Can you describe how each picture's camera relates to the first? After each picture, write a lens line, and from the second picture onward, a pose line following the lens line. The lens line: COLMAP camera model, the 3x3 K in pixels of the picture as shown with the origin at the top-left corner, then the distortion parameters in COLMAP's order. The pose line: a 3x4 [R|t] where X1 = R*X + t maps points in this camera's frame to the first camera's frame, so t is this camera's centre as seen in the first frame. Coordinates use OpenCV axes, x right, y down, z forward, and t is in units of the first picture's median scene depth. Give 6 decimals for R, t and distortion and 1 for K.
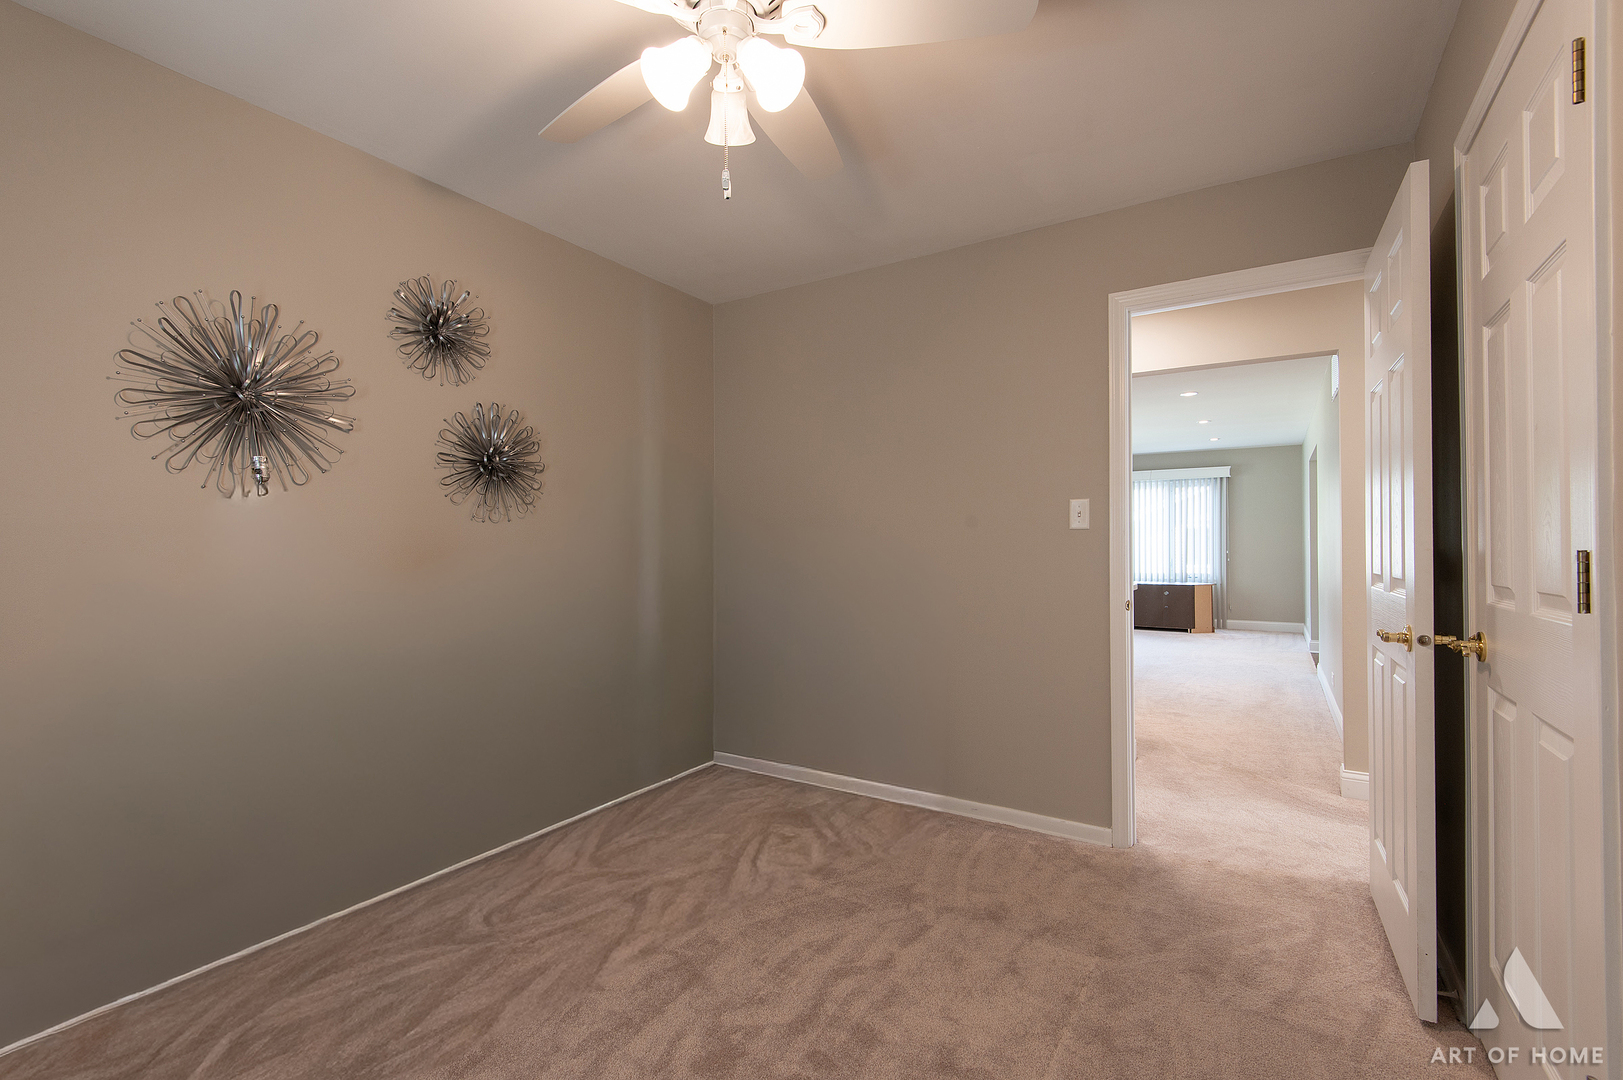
lens RADIAL K [[714.7, 0, 811.5], [0, 714.7, 540.0], [0, 0, 1]] dist [0.001014, 0.000069]
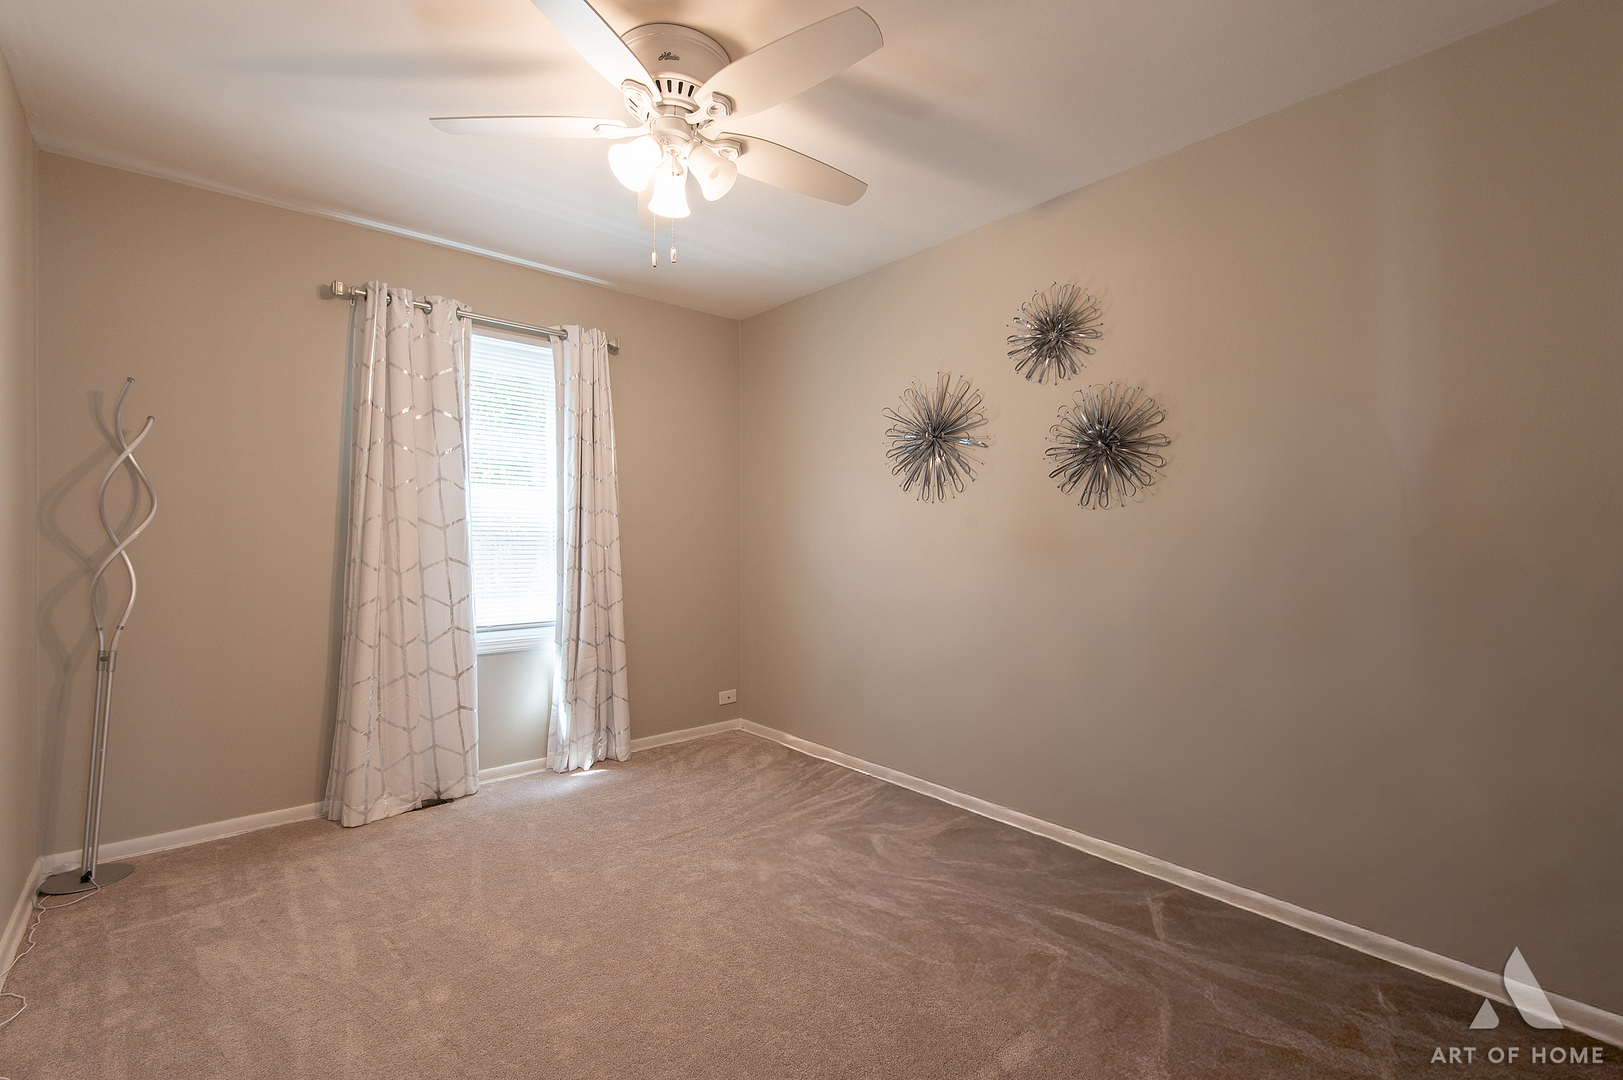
lens RADIAL K [[714.7, 0, 811.5], [0, 714.7, 540.0], [0, 0, 1]] dist [0.001014, 0.000069]
pose [[-0.232780, 0.003335, -0.972524, 0.618466], [0.019061, 0.999818, -0.001134, 0.011584], [0.972343, -0.018802, -0.232801, 0.892629]]
